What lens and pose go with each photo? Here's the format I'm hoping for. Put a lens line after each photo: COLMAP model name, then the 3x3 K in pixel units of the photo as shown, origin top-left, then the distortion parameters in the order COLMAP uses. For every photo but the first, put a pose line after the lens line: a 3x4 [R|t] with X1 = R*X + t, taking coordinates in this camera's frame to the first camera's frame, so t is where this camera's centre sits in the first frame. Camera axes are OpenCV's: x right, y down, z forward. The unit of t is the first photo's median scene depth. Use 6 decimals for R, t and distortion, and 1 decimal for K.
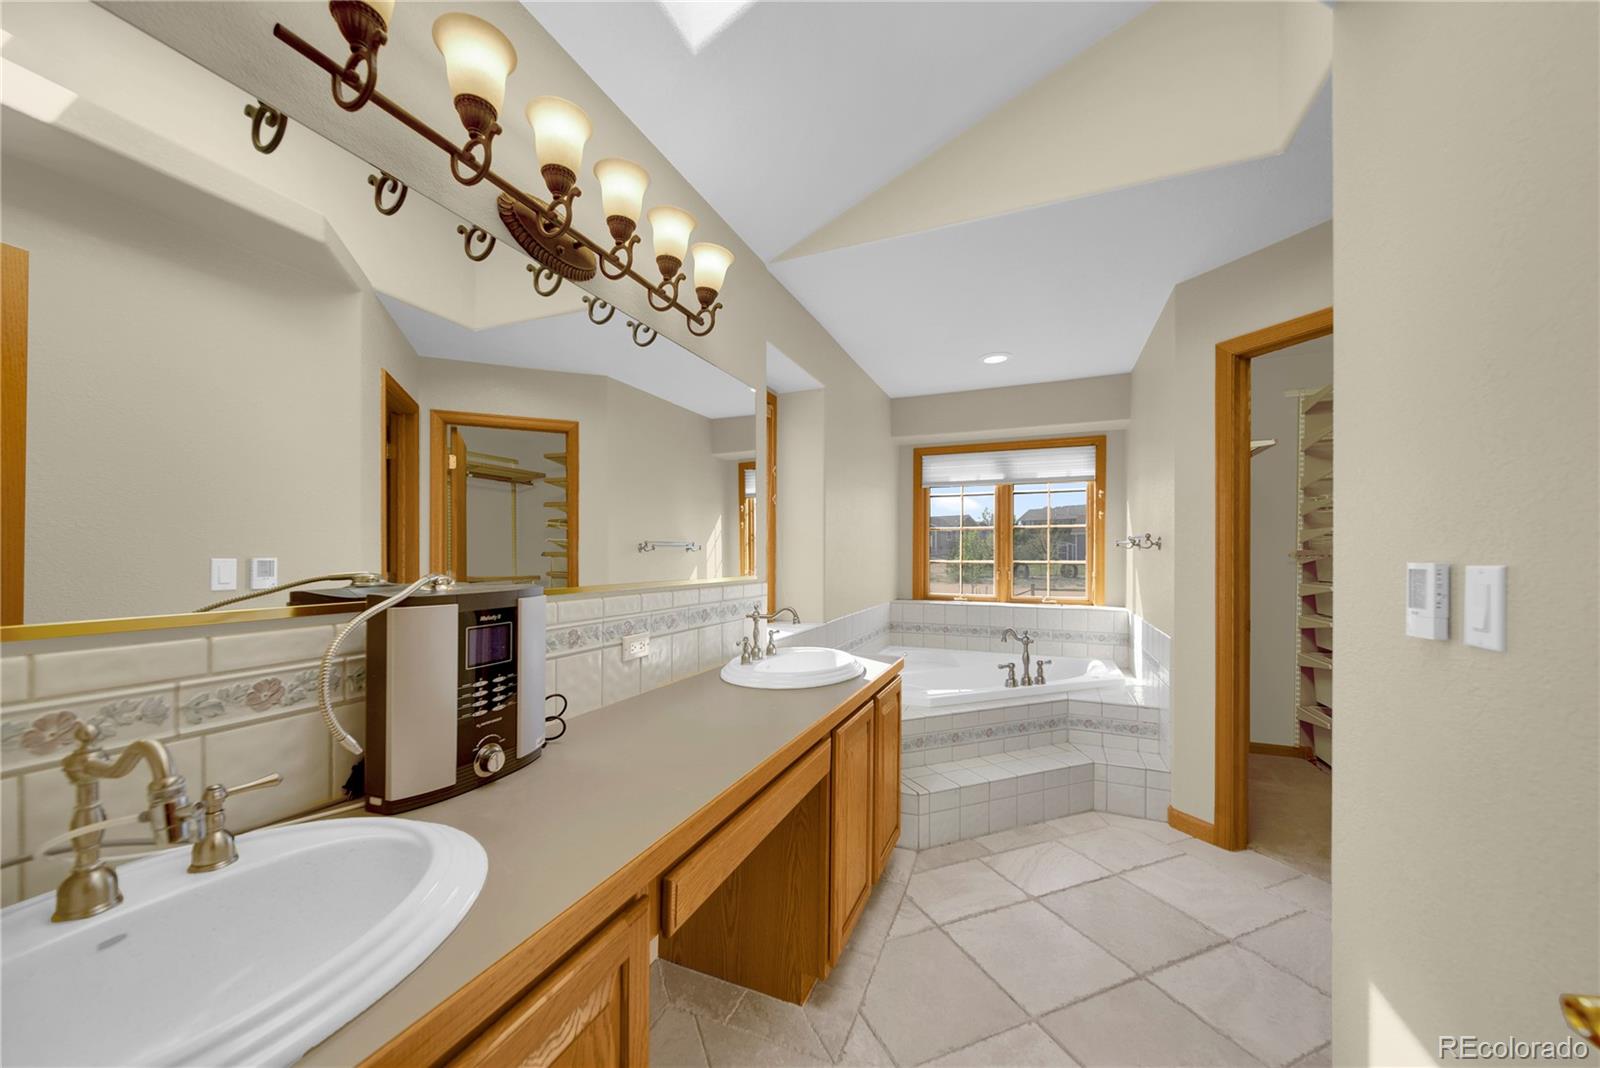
lens RADIAL K [[571.8, 0, 792.3], [0, 571.8, 559.4], [0, 0, 1]] dist [-0.003890, -0.000284]
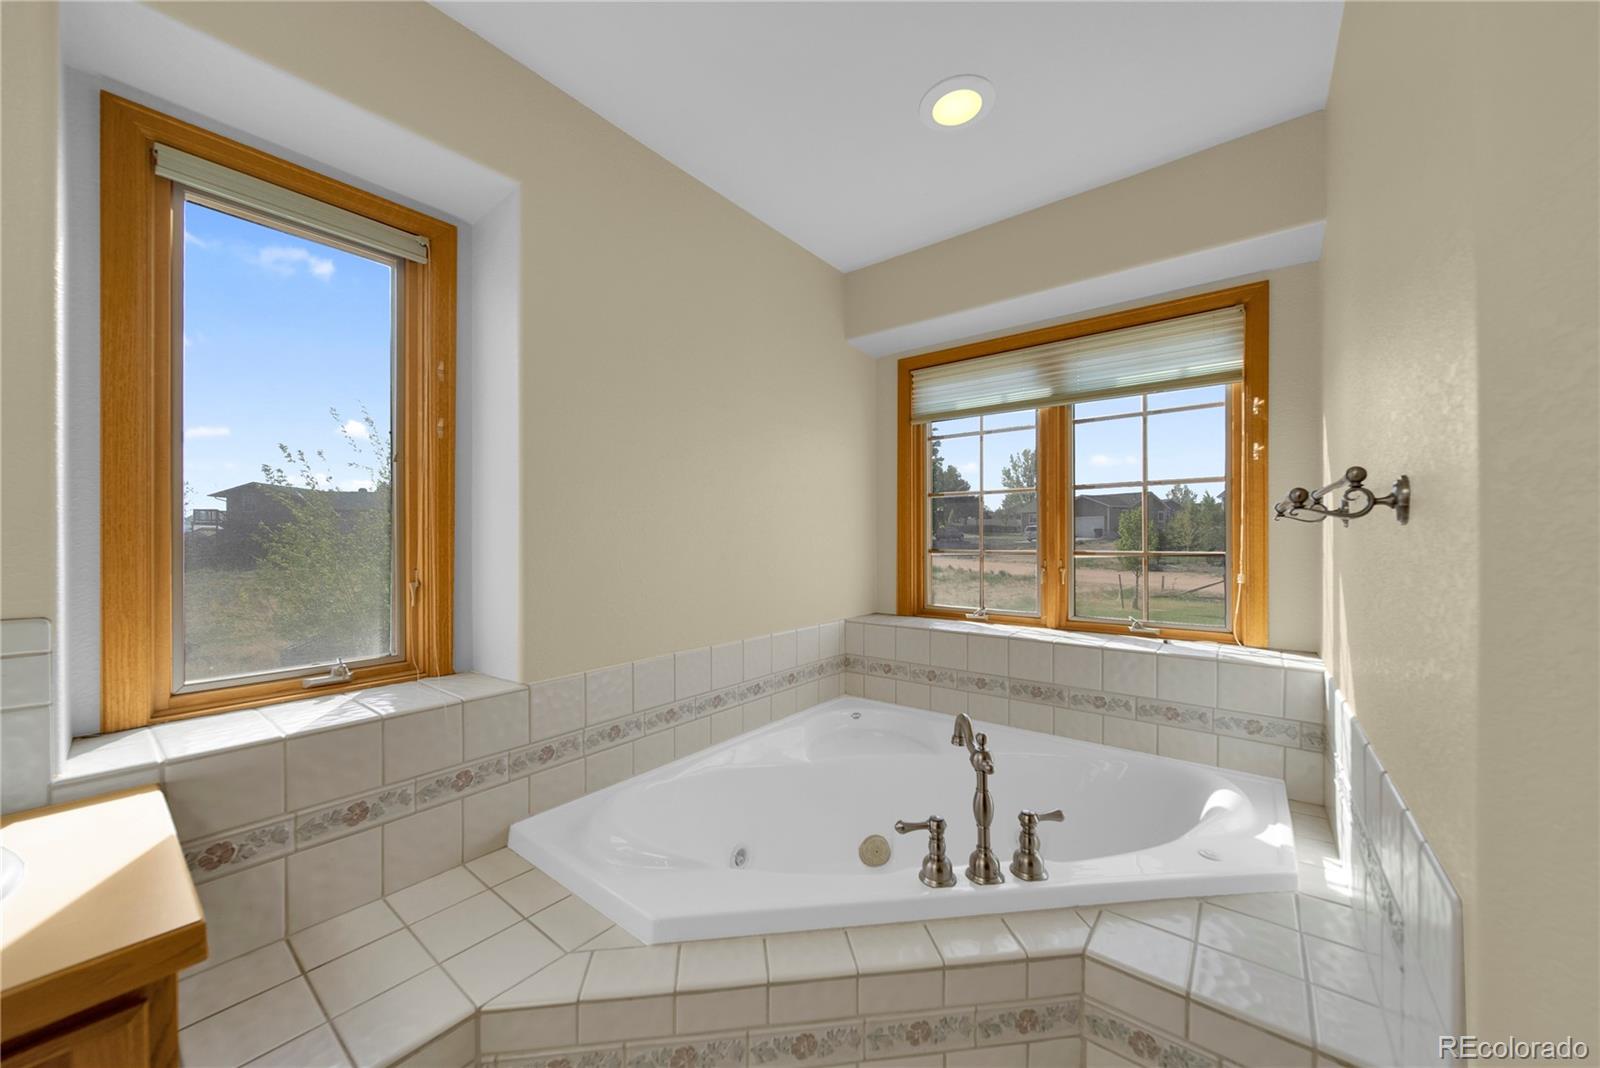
lens RADIAL K [[571.8, 0, 799.2], [0, 571.8, 540.3], [0, 0, 1]] dist [-0.003890, -0.000284]
pose [[0.965734, -0.004914, -0.259486, 0.309114], [0.003301, 0.999972, -0.006652, -0.004015], [0.259511, 0.005567, 0.965724, 0.469604]]
